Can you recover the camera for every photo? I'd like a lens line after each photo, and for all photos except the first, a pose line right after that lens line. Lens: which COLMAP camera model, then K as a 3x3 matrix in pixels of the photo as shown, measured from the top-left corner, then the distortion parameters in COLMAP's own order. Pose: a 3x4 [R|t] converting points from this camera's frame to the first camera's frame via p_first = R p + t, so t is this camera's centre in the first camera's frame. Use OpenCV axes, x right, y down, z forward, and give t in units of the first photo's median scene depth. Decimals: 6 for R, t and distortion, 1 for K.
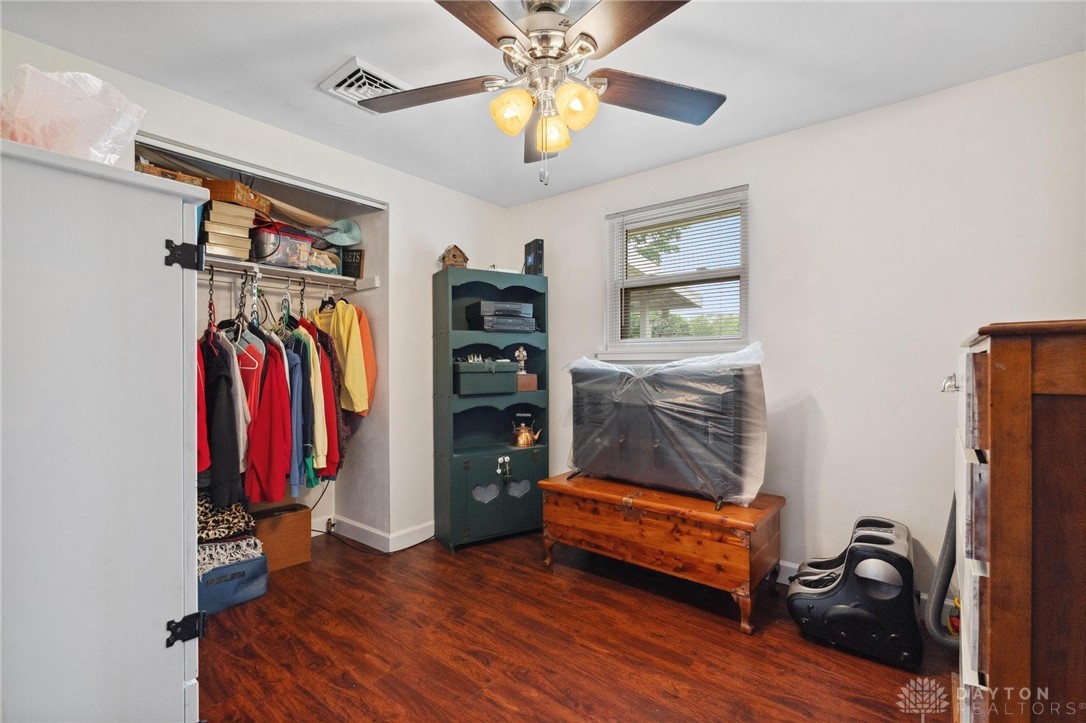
lens RADIAL K [[494.2, 0, 543.0], [0, 494.2, 363.0], [0, 0, 1]] dist [-0.004269, -0.000168]
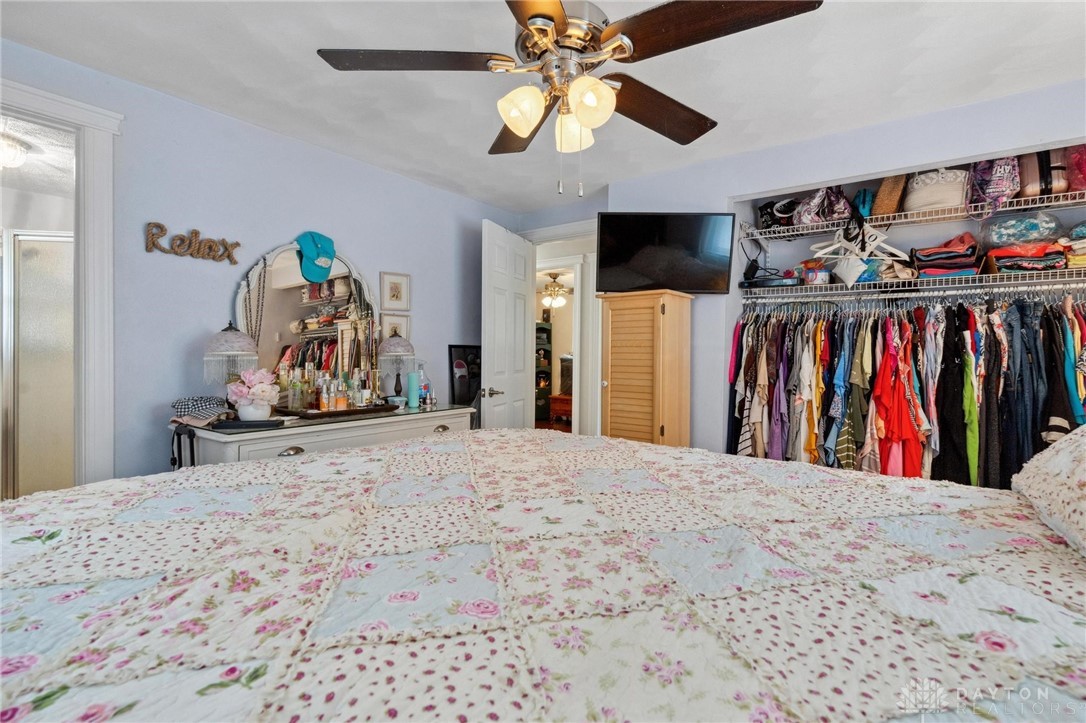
lens RADIAL K [[494.2, 0, 543.1], [0, 494.2, 360.4], [0, 0, 1]] dist [-0.004269, -0.000168]
pose [[0.999656, 0.004654, -0.025830, 0.032638], [-0.004589, 0.999986, 0.002589, 0.019203], [0.025842, -0.002470, 0.999663, -1.665818]]
